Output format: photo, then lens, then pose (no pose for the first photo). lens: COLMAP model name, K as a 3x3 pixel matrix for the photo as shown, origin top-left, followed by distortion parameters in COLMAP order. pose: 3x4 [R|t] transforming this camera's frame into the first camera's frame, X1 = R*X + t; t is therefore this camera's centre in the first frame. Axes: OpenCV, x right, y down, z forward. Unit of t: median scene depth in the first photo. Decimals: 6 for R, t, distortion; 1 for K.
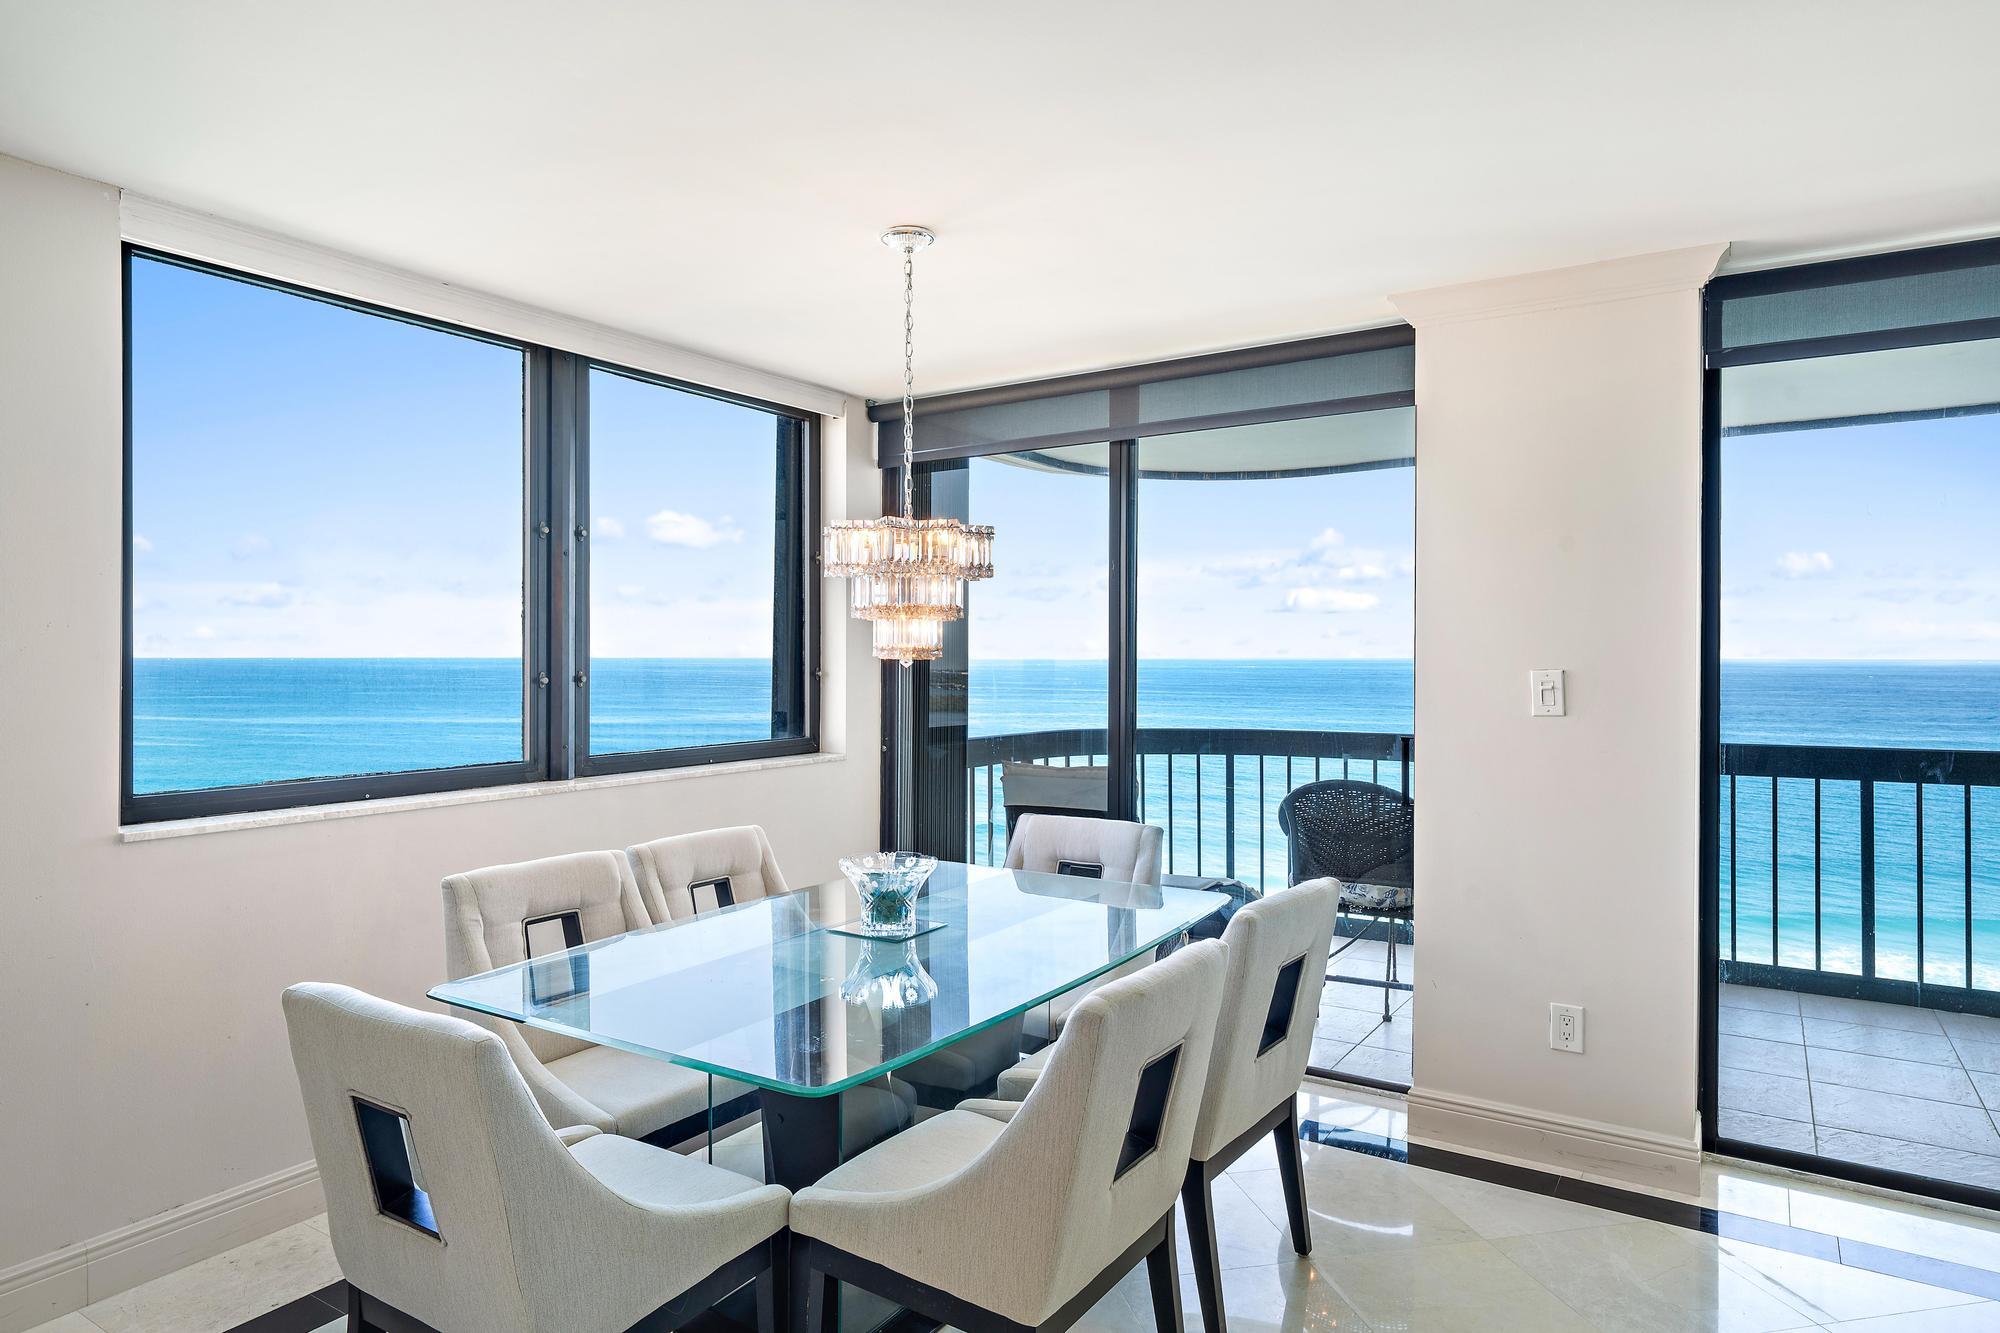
lens RADIAL K [[1221.8, 0, 988.7], [0, 1221.8, 653.0], [0, 0, 1]] dist [0.012313, 0.001862]
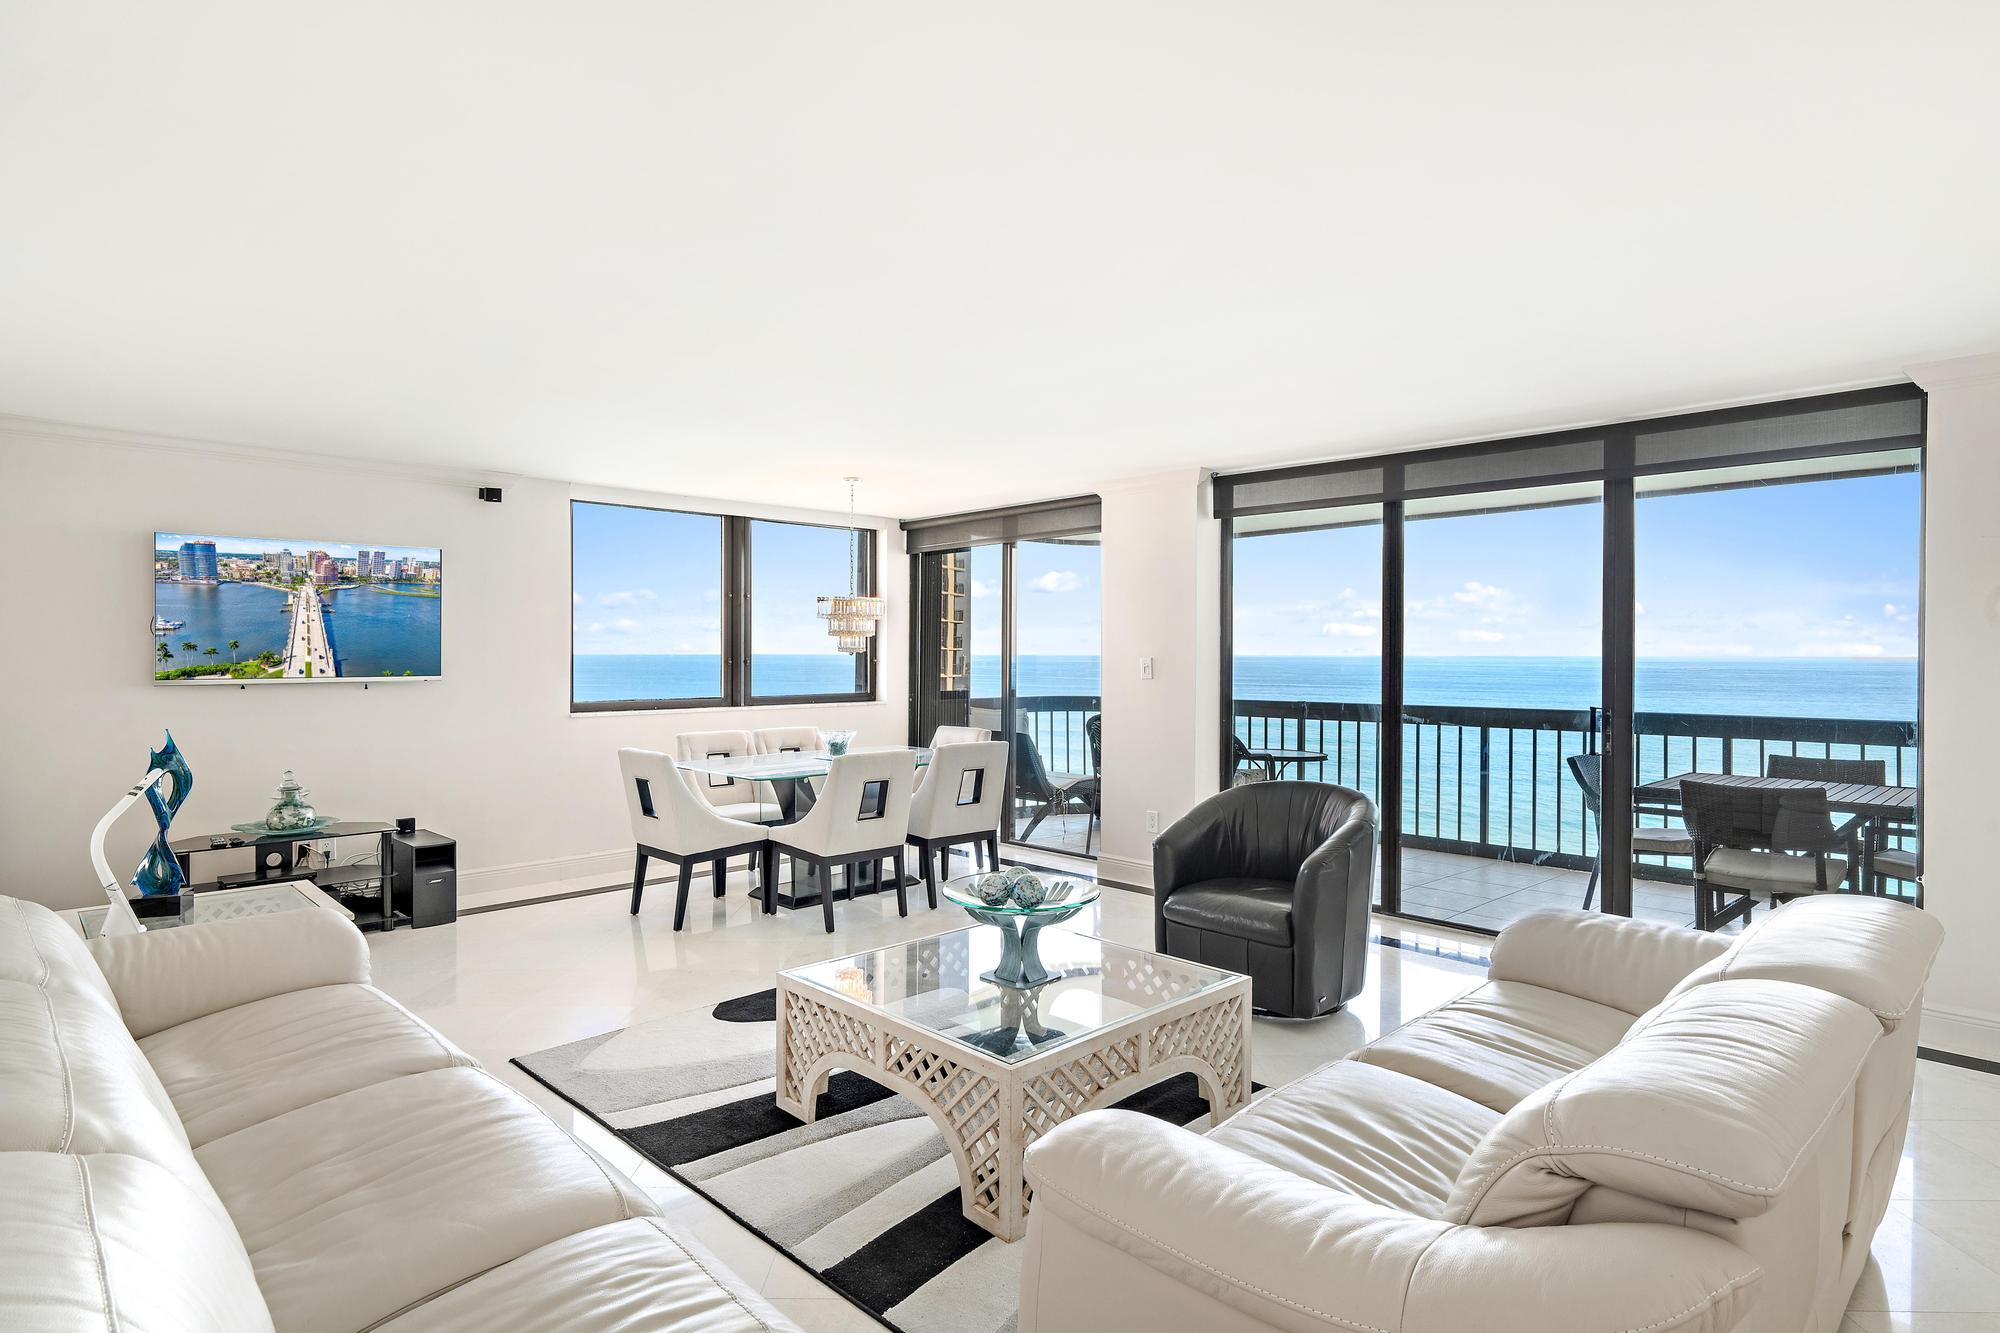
lens RADIAL K [[1082.2, 0, 980.2], [0, 1082.2, 657.3], [0, 0, 1]] dist [0.006790, 0.000605]
pose [[0.974140, 0.001749, -0.225937, 0.533166], [-0.000579, 0.999986, 0.005243, 0.002258], [0.225943, -0.004977, 0.974128, -0.836114]]
